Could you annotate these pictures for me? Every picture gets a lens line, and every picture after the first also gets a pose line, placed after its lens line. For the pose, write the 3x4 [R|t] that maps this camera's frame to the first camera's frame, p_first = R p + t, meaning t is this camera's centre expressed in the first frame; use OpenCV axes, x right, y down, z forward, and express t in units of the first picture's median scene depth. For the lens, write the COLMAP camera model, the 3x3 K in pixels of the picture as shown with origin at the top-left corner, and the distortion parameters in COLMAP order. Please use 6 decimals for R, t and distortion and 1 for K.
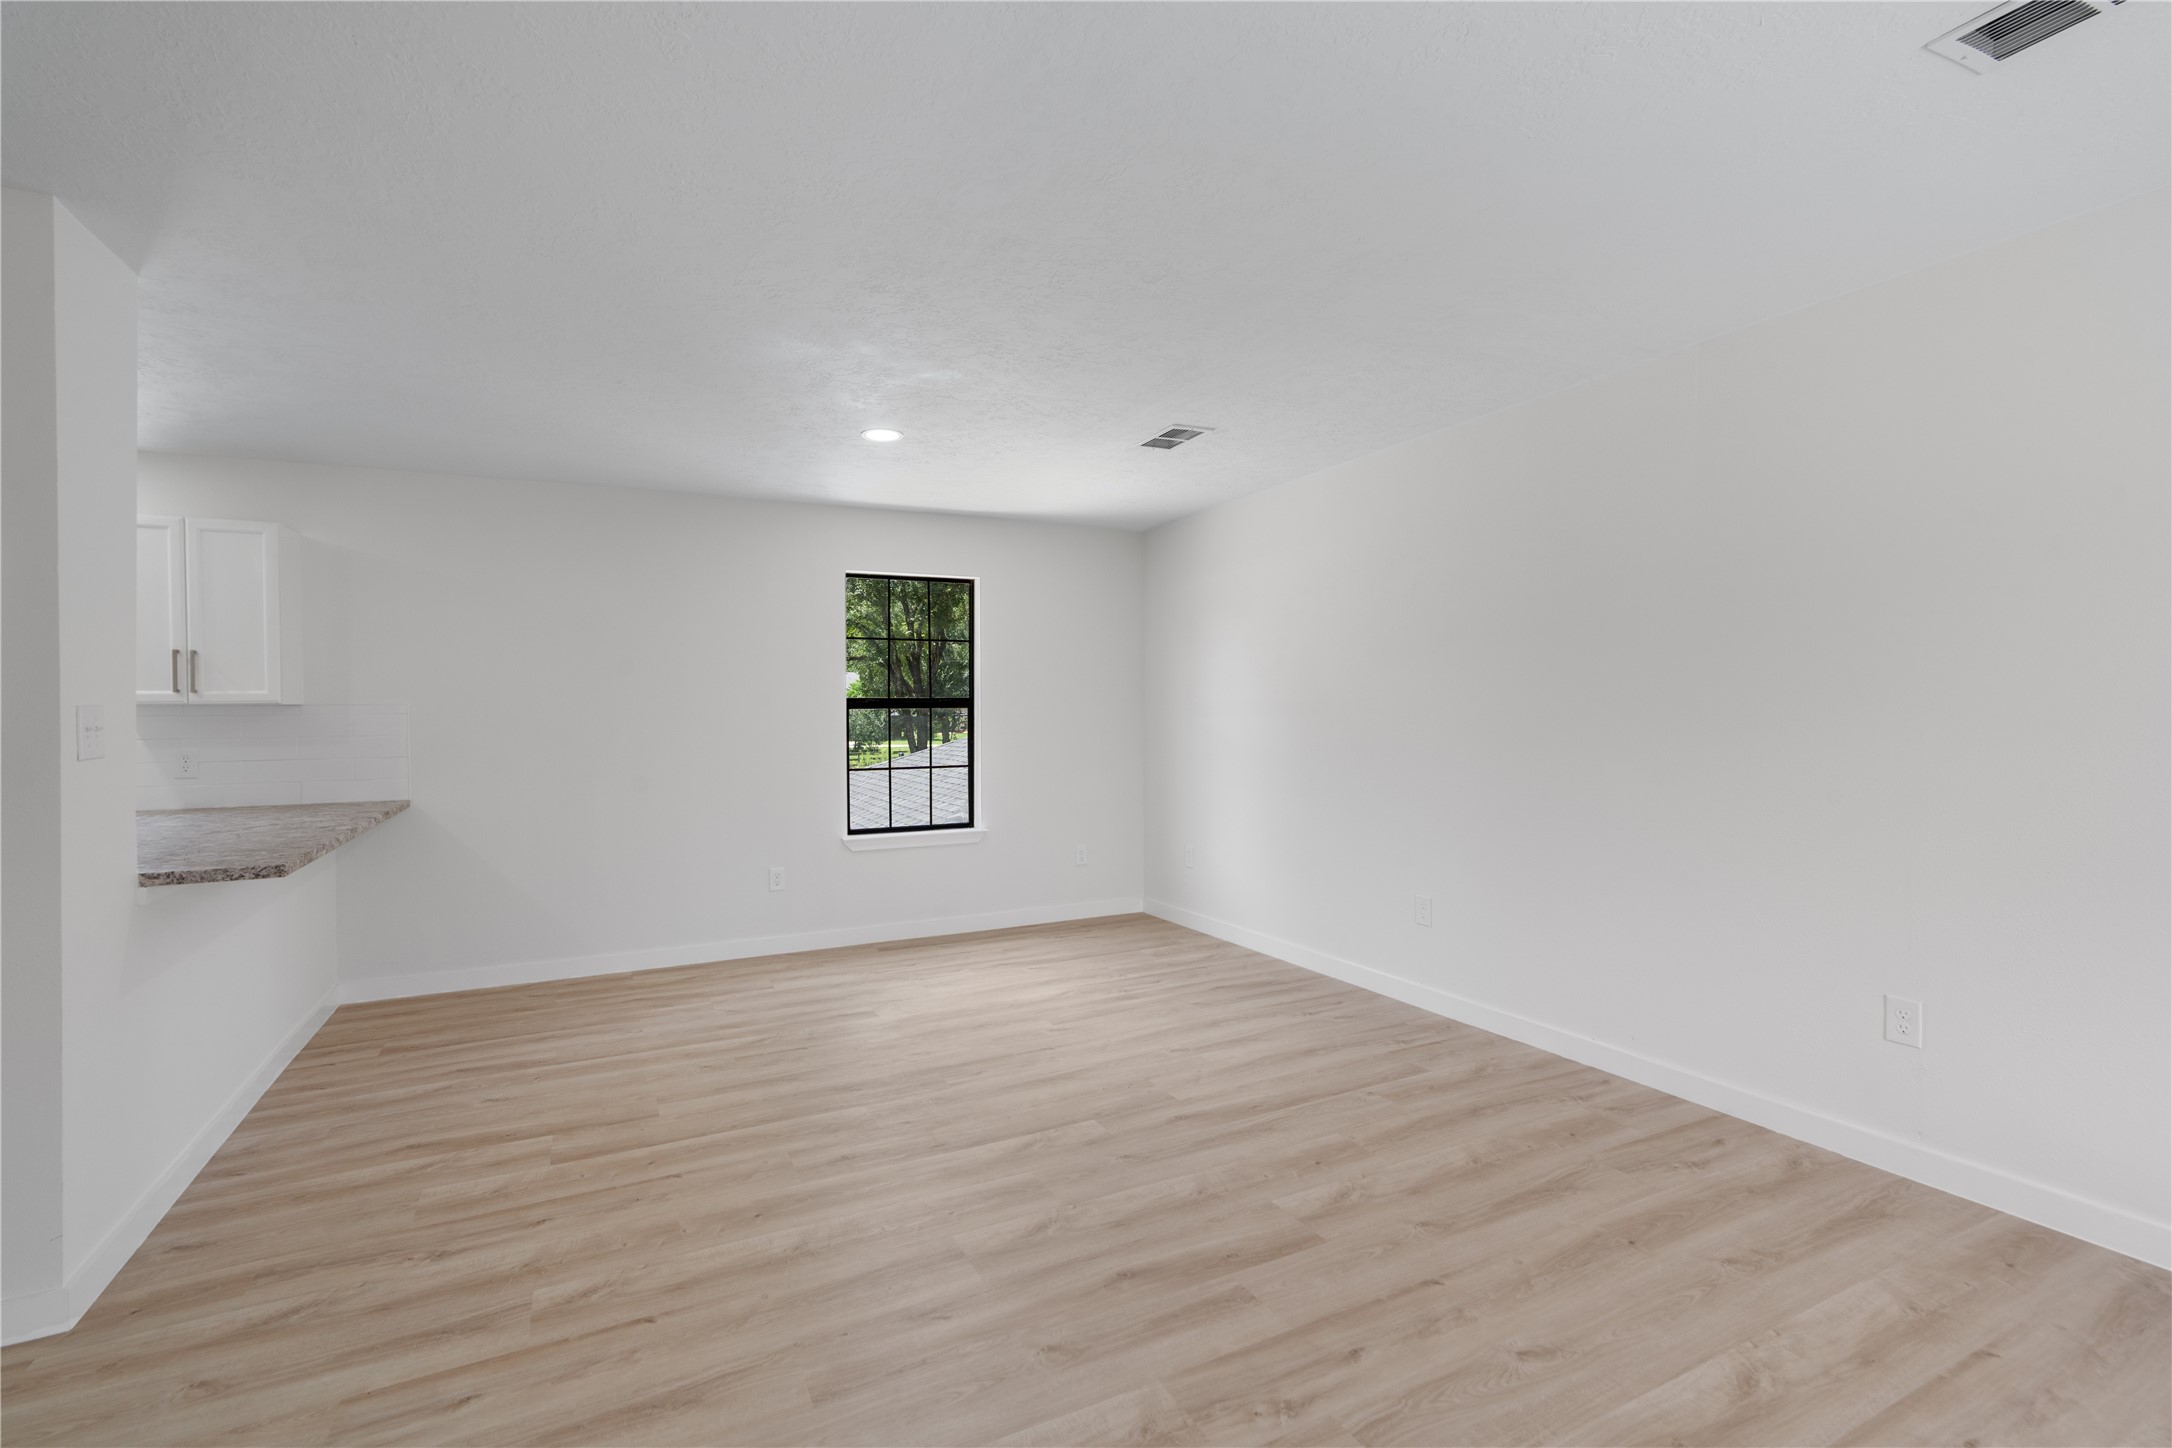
lens RADIAL K [[985.7, 0, 1082.9], [0, 985.7, 715.0], [0, 0, 1]] dist [-0.001504, 0.000544]
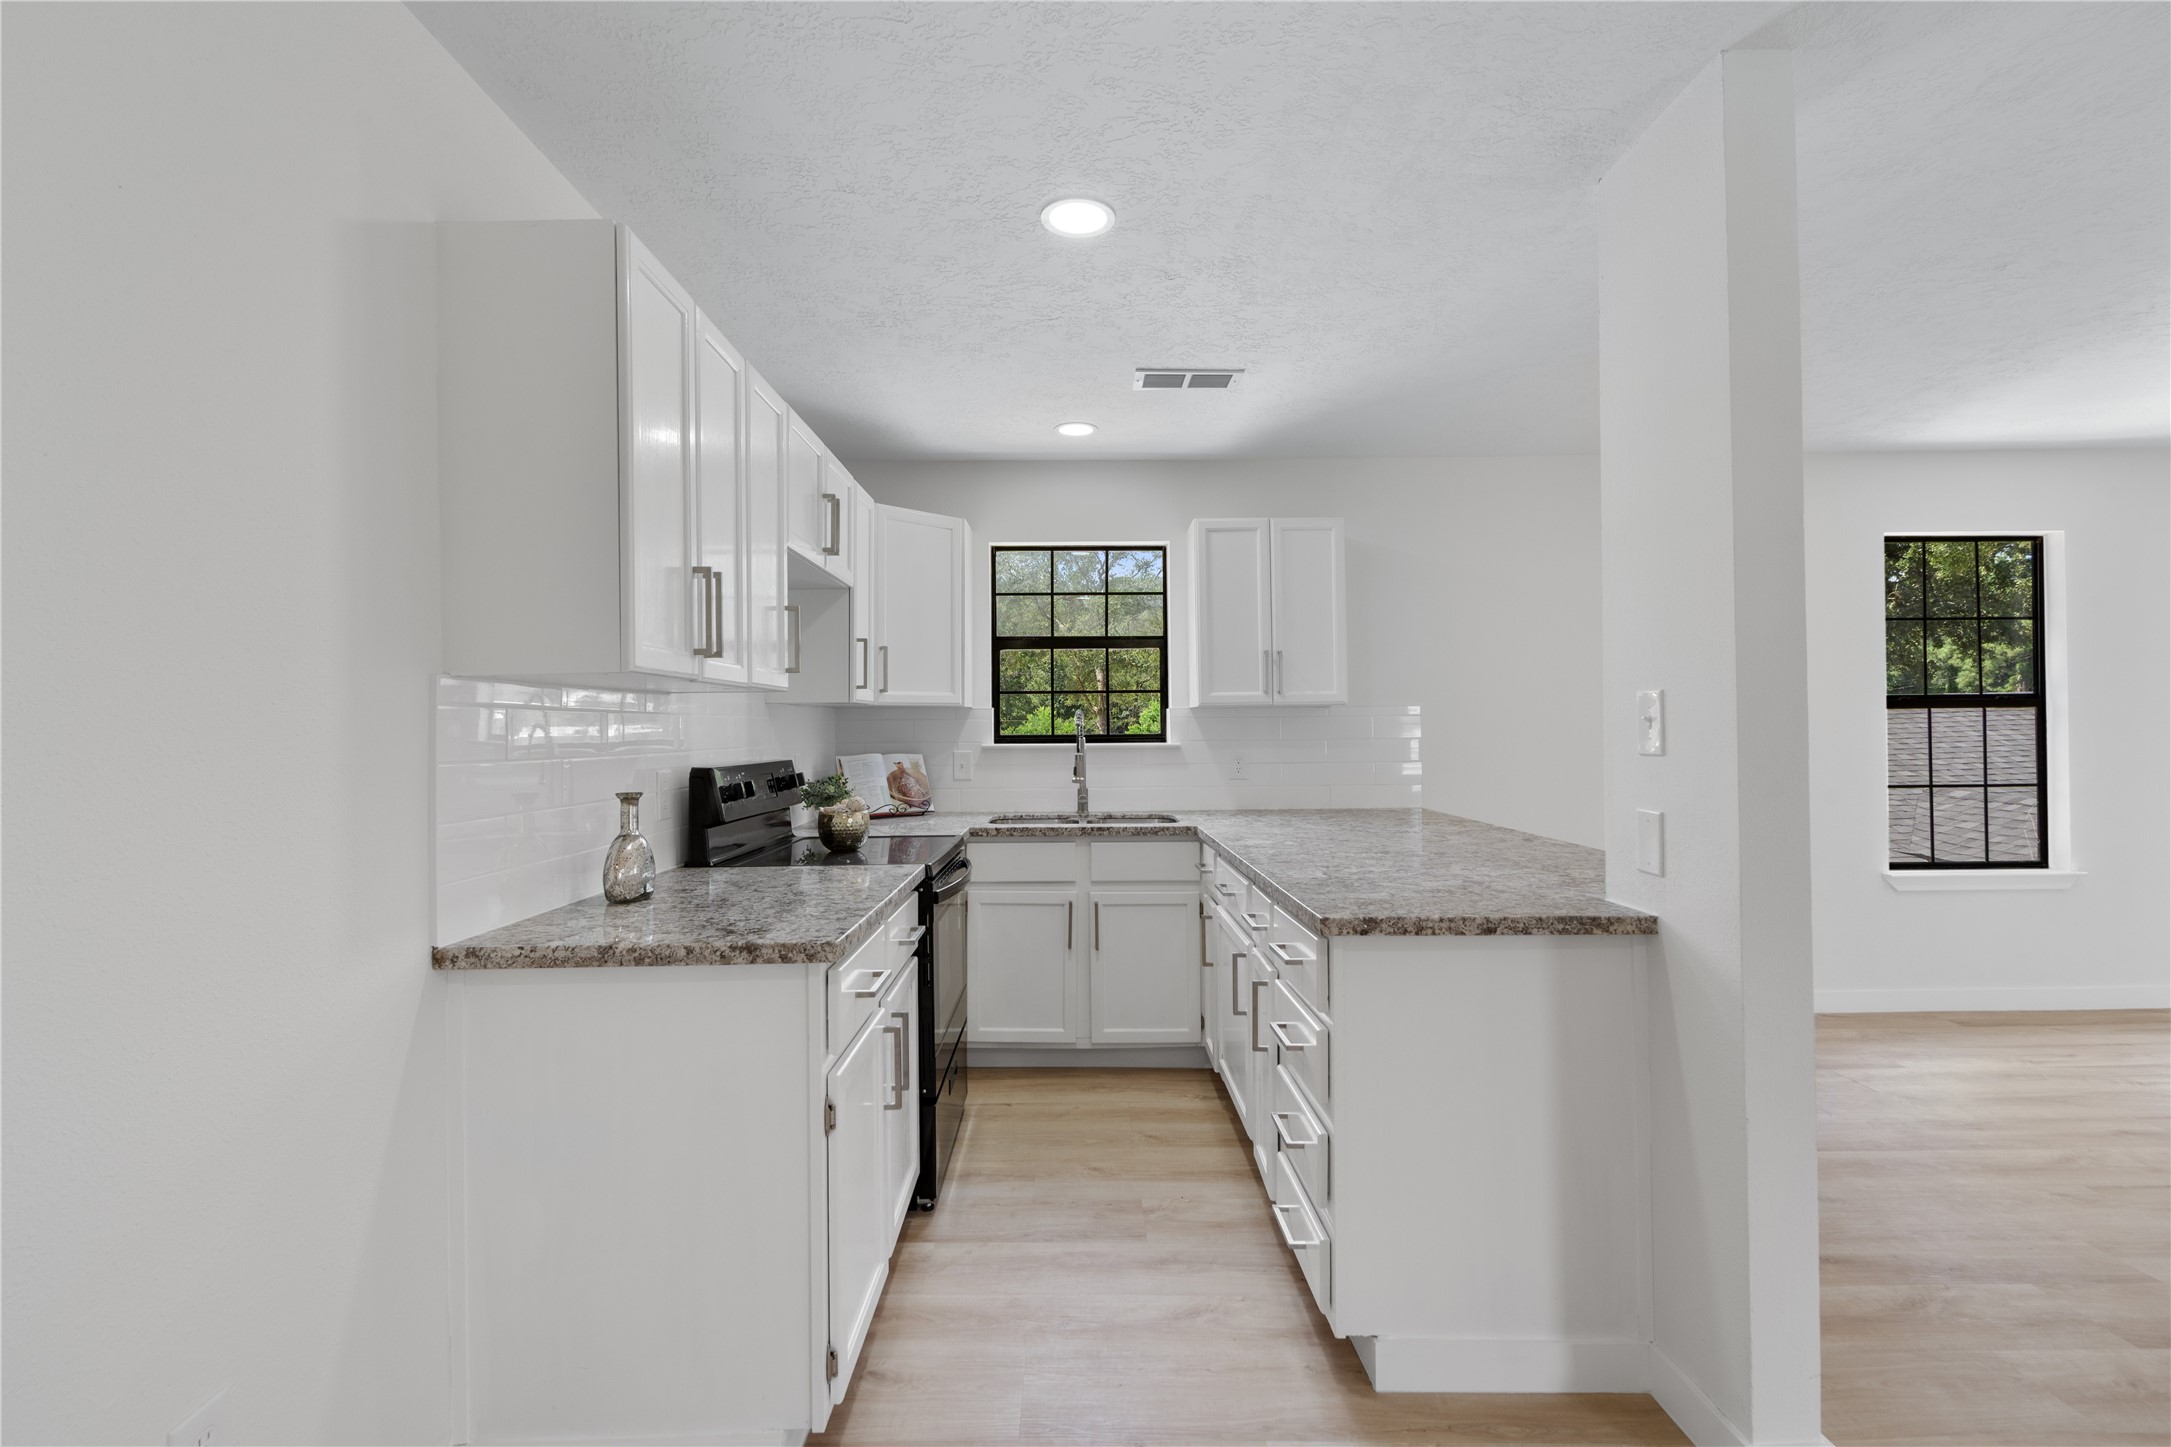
lens RADIAL K [[985.2, 0, 1082.4], [0, 985.2, 714.5], [0, 0, 1]] dist [-0.001504, 0.000544]
pose [[0.895910, -0.001785, -0.444232, -0.466717], [-0.001041, 0.999981, -0.006116, 0.003806], [0.444234, 0.005941, 0.895891, 0.013360]]
